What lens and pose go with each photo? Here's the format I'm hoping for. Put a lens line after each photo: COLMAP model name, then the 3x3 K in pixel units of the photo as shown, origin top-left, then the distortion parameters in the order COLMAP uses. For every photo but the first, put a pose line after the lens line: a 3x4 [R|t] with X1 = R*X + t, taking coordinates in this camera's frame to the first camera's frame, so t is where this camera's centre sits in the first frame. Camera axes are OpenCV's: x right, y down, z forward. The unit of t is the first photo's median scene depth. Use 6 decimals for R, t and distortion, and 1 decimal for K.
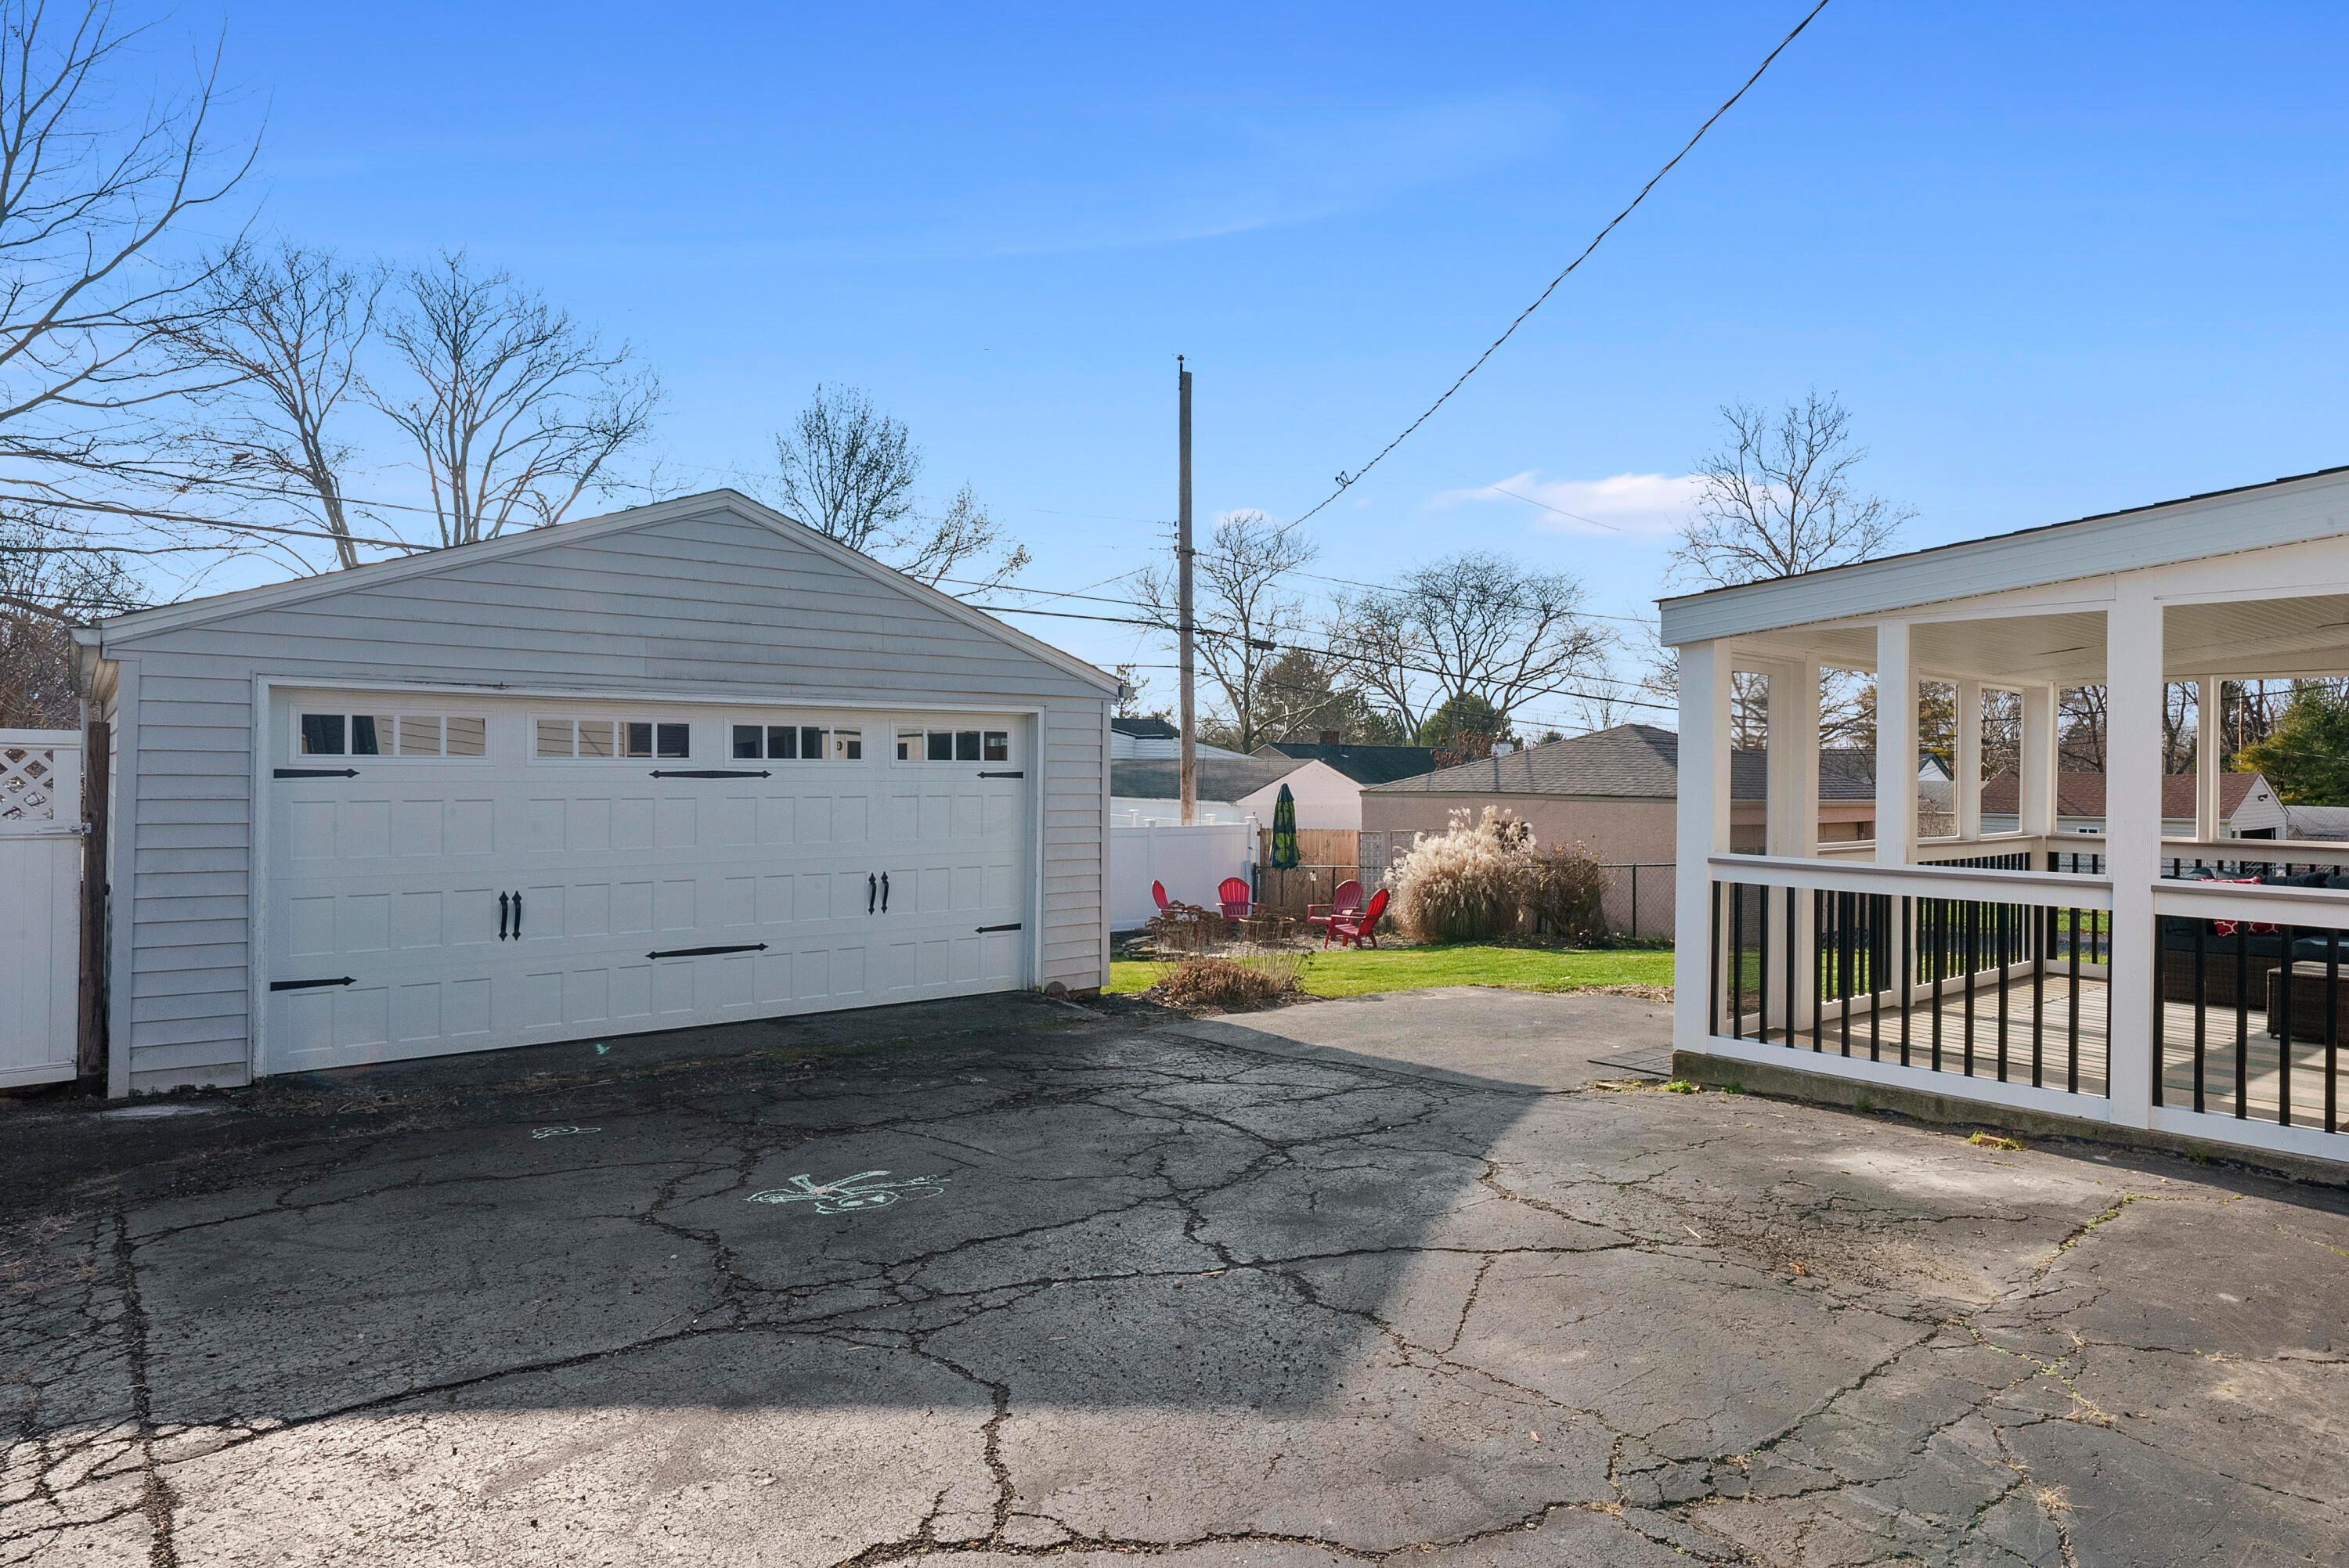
lens RADIAL K [[1398.3, 0, 1174.5], [0, 1398.3, 784.0], [0, 0, 1]] dist [-0.003831, -0.000778]
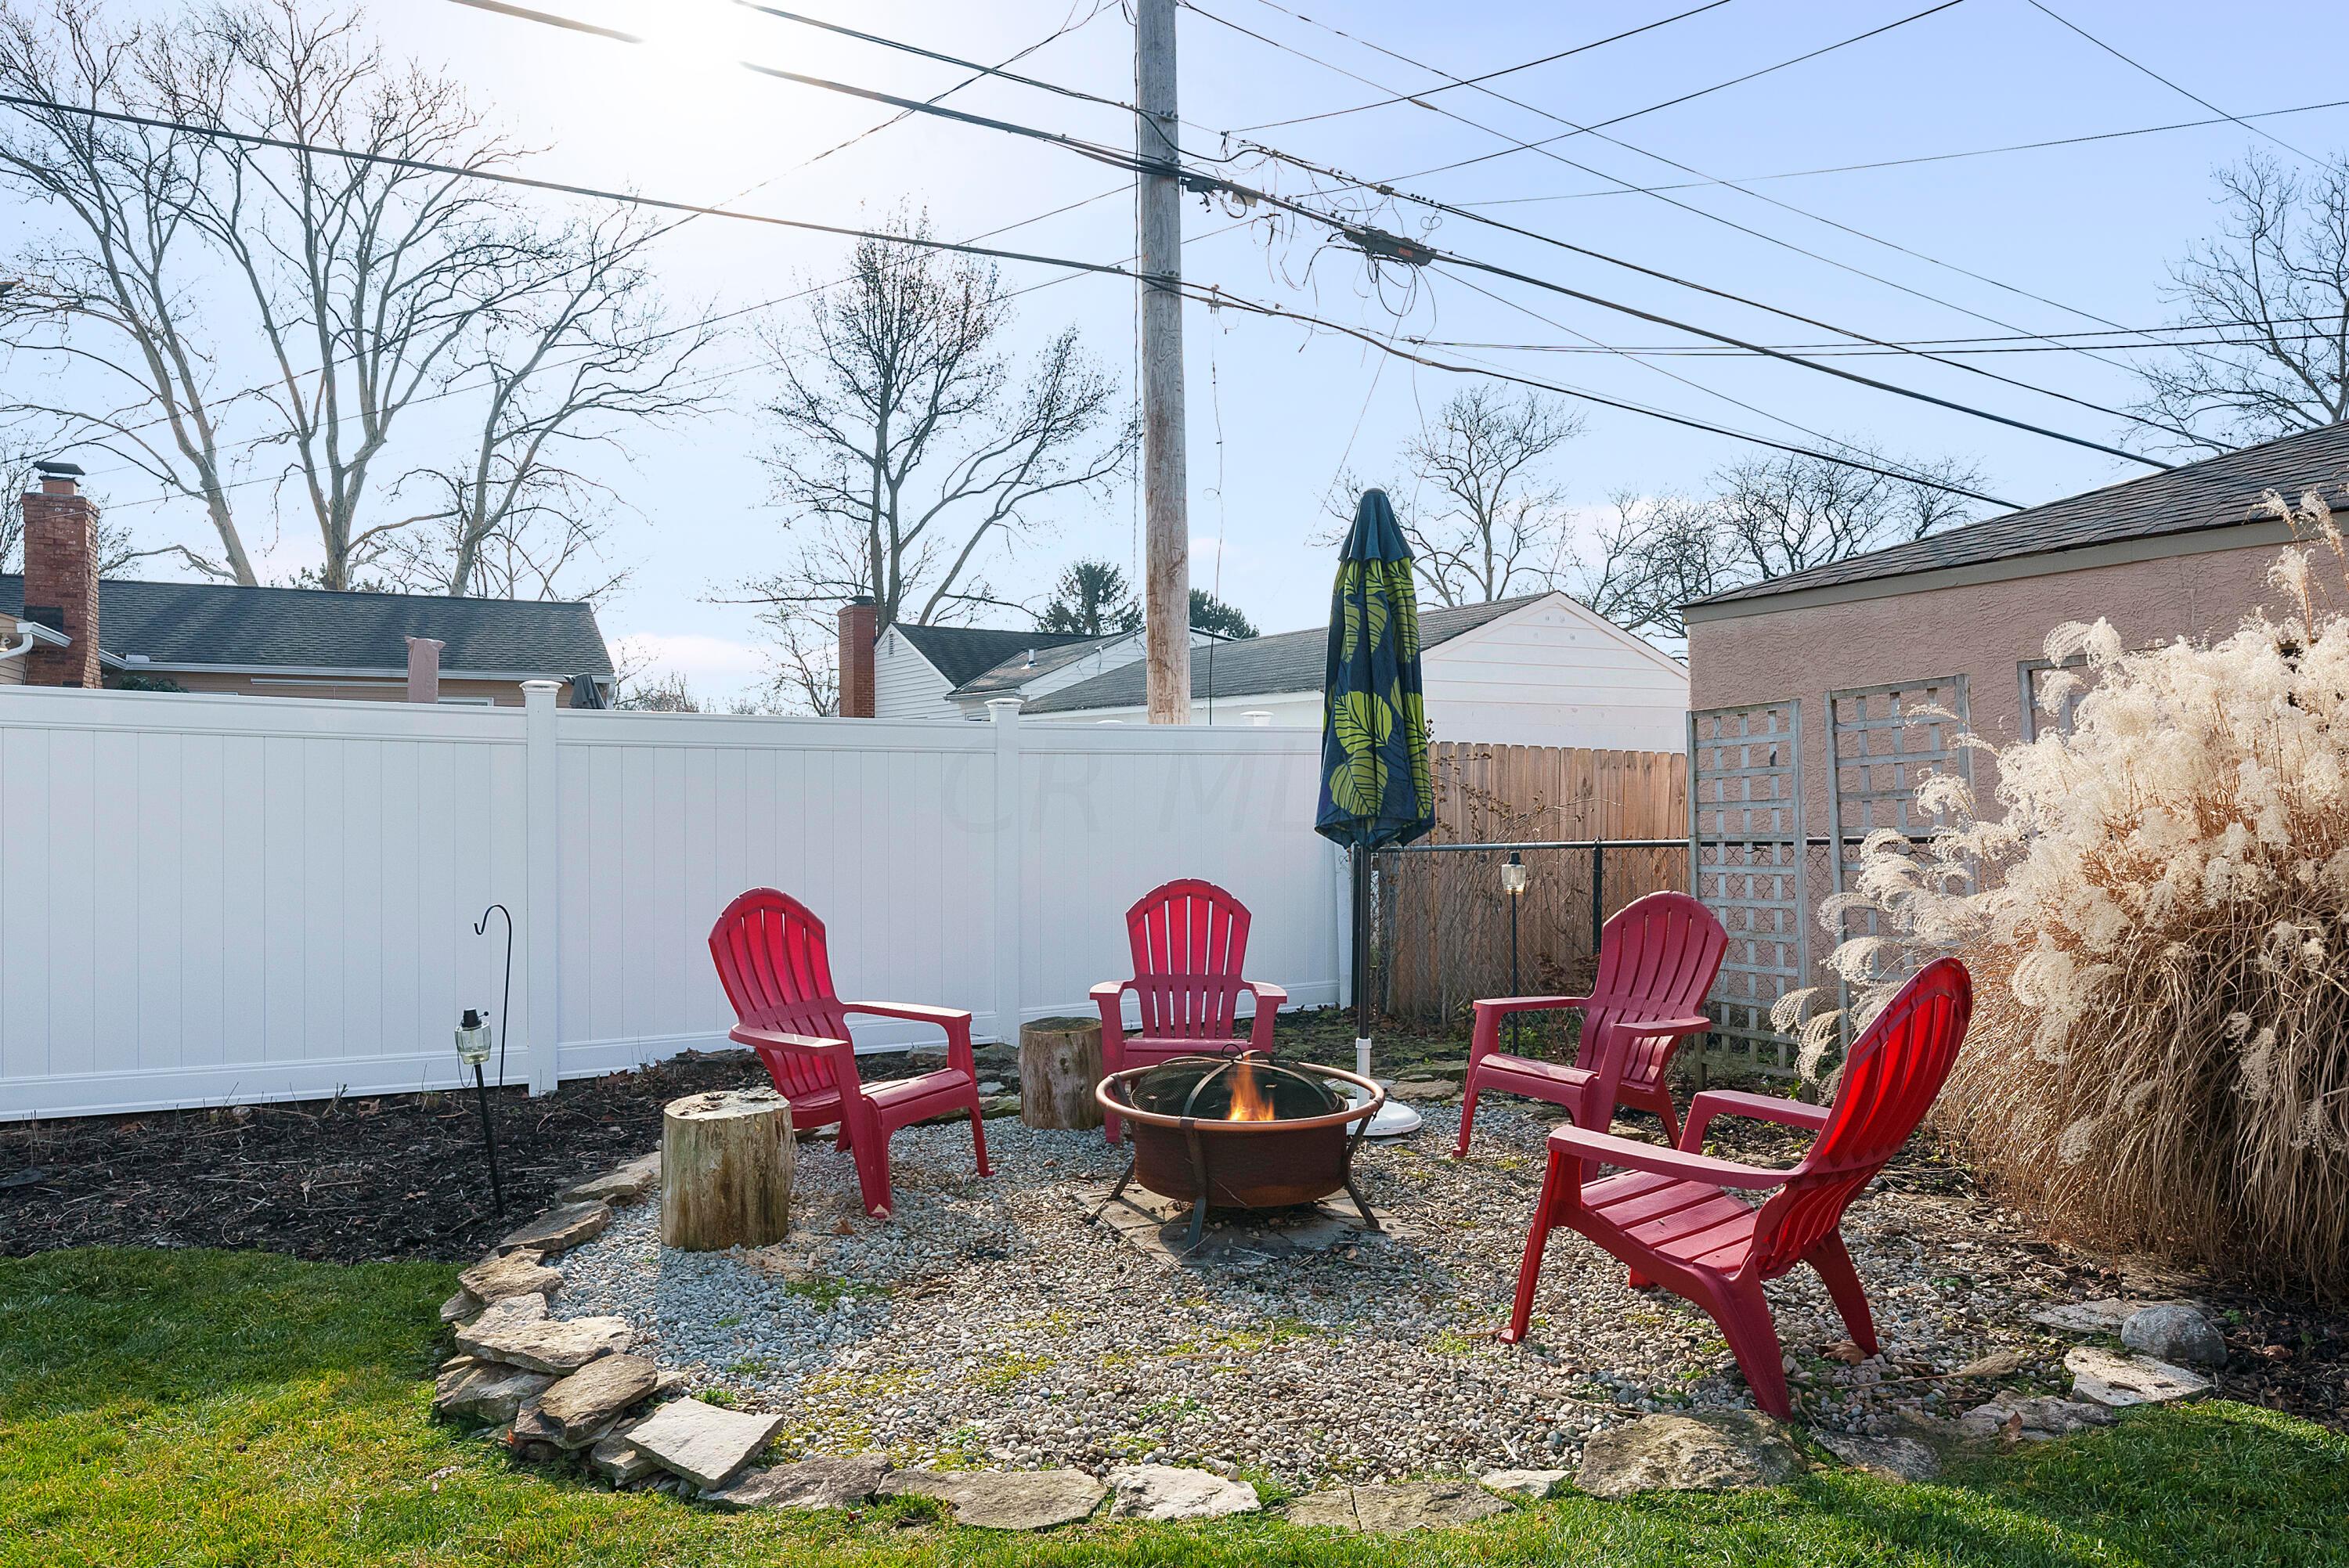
lens RADIAL K [[1398.3, 0, 1174.5], [0, 1398.3, 784.0], [0, 0, 1]] dist [-0.003831, -0.000778]
pose [[0.980905, -0.011617, -0.194141, 0.078967], [0.010671, 0.999926, -0.005922, 0.044953], [0.194195, 0.003737, 0.980956, 0.659338]]
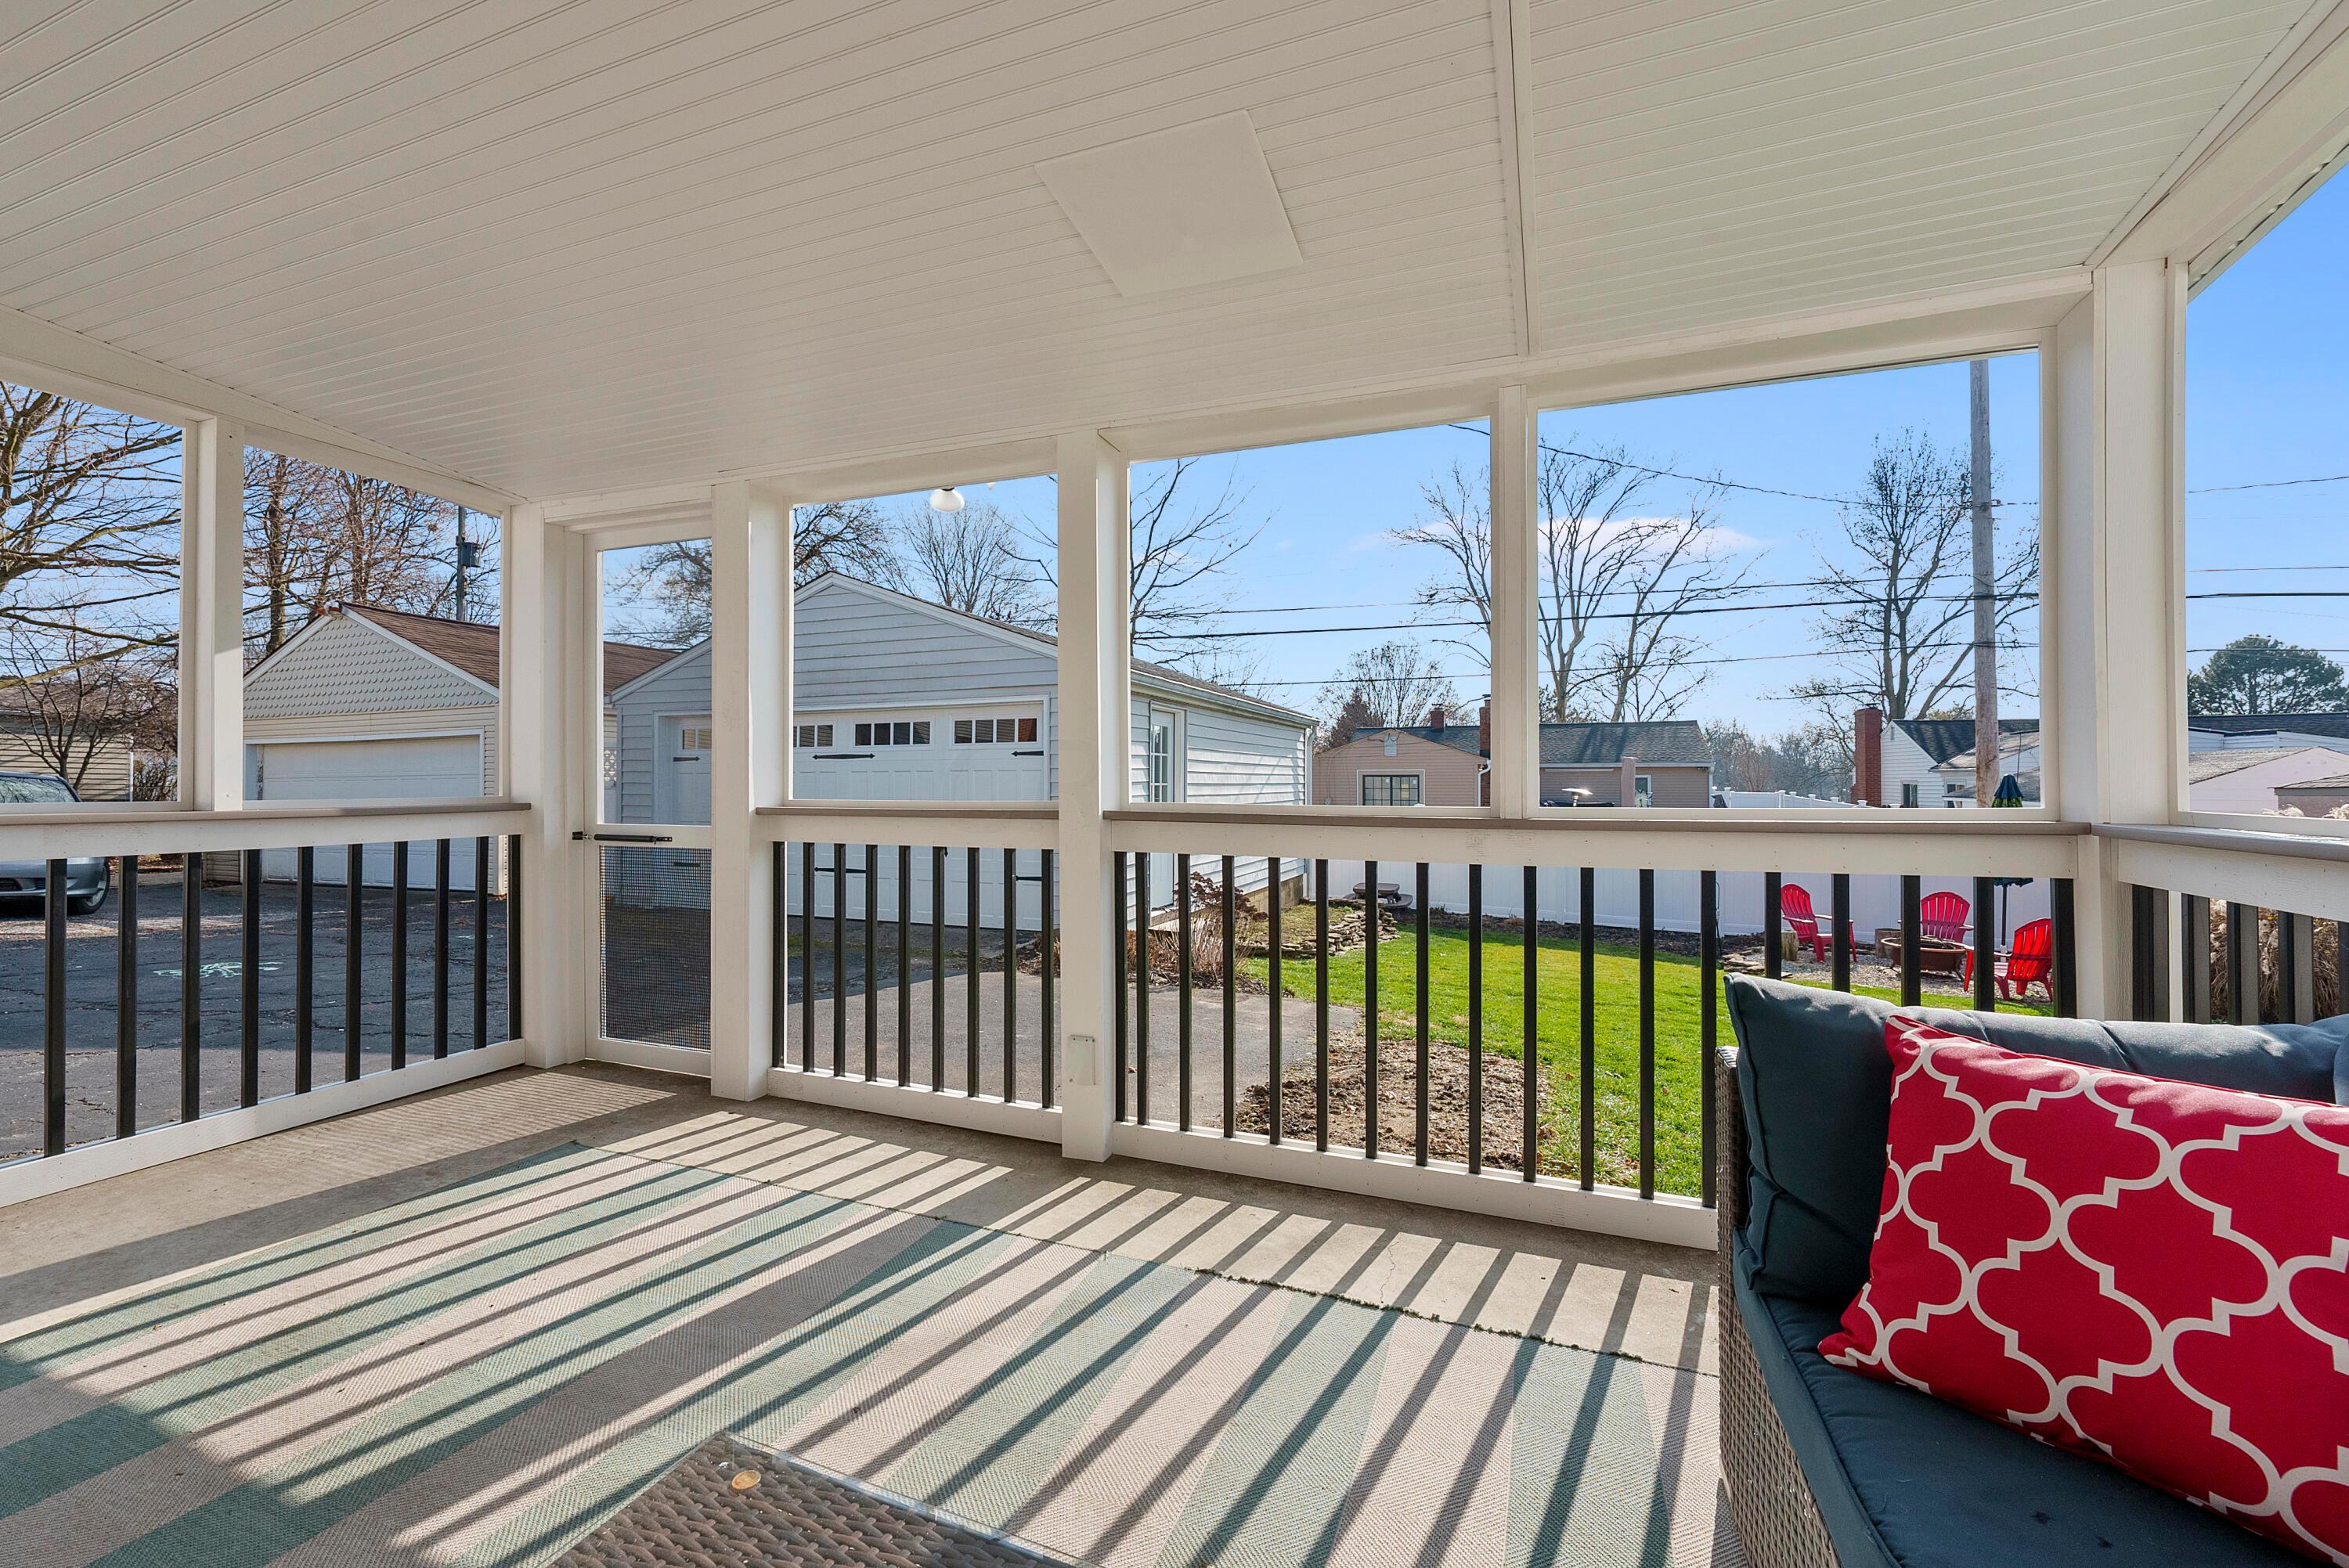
lens RADIAL K [[941.4, 0, 1174.5], [0, 941.4, 784.0], [0, 0, 1]] dist [-0.002123, -0.000032]
pose [[0.477186, -0.009989, -0.878746, 0.272686], [-0.005632, 0.999880, -0.014424, 0.013181], [0.878785, 0.011832, 0.477072, 0.303666]]
